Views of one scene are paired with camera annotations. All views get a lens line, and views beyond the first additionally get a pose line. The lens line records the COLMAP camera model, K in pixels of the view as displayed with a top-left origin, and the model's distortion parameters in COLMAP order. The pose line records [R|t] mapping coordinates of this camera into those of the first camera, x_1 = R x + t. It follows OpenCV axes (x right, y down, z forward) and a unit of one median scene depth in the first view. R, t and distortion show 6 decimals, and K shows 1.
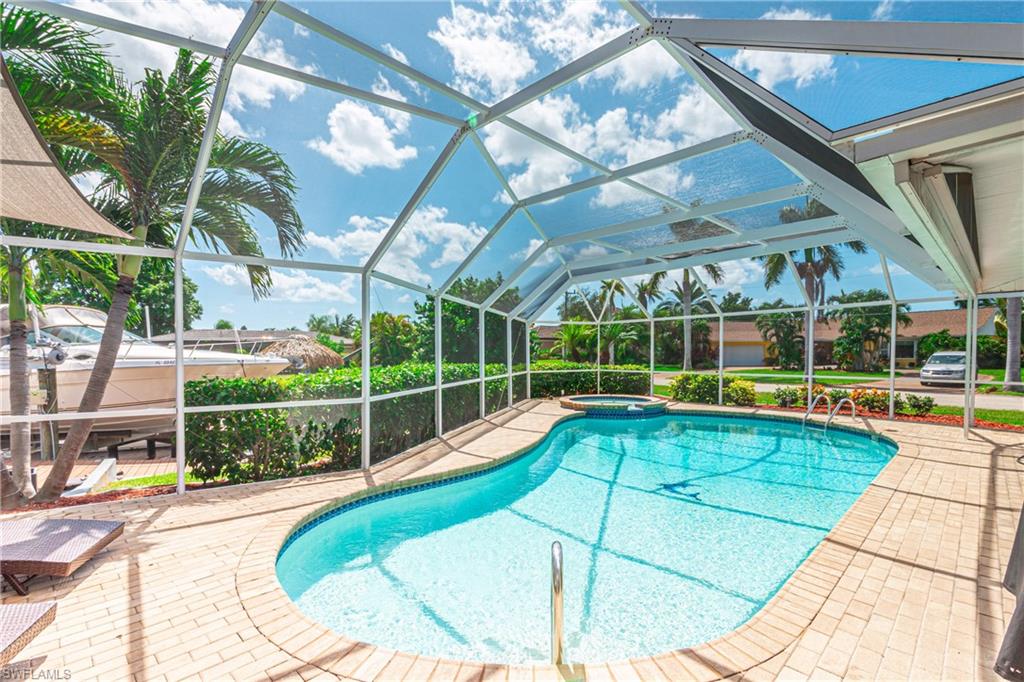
lens RADIAL K [[472.6, 0, 511.3], [0, 472.6, 369.7], [0, 0, 1]] dist [0.001658, 0.000539]
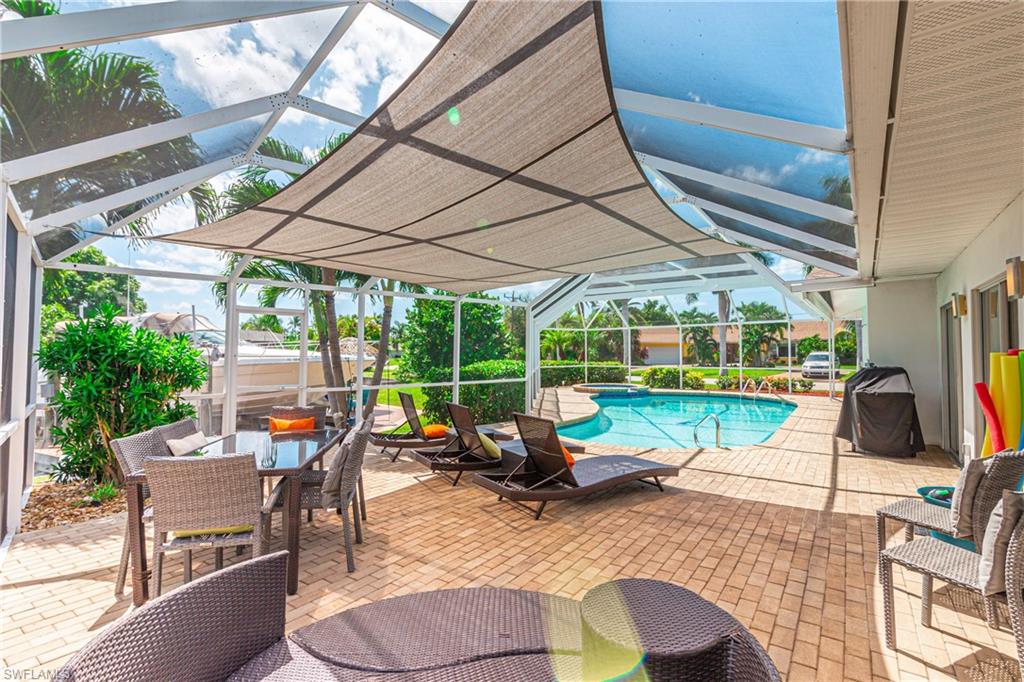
lens RADIAL K [[467.1, 0, 514.9], [0, 467.1, 341.4], [0, 0, 1]] dist [-0.000888, 0.000031]
pose [[0.985975, 0.003958, 0.166844, -0.283431], [0.006199, 0.998160, -0.060309, 0.012211], [-0.166775, 0.060498, 0.984137, -0.304324]]
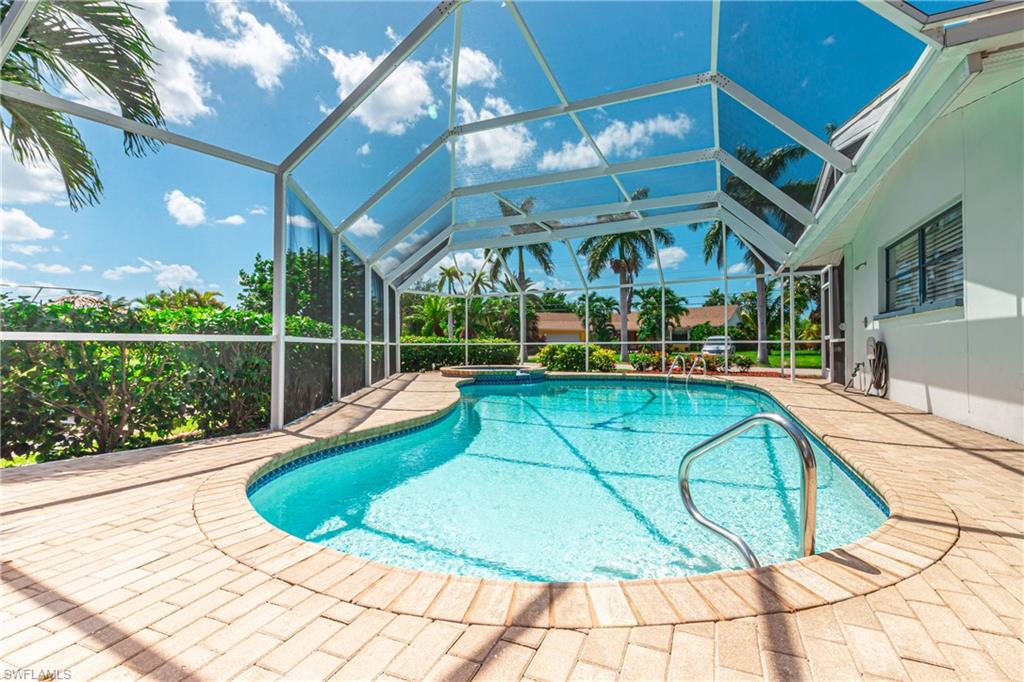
lens RADIAL K [[467.1, 0, 514.9], [0, 467.1, 341.4], [0, 0, 1]] dist [-0.000888, 0.000031]
pose [[0.929822, 0.002794, 0.368000, -0.101331], [0.013356, 0.999056, -0.041331, 0.046517], [-0.367768, 0.043346, 0.928907, 0.070563]]
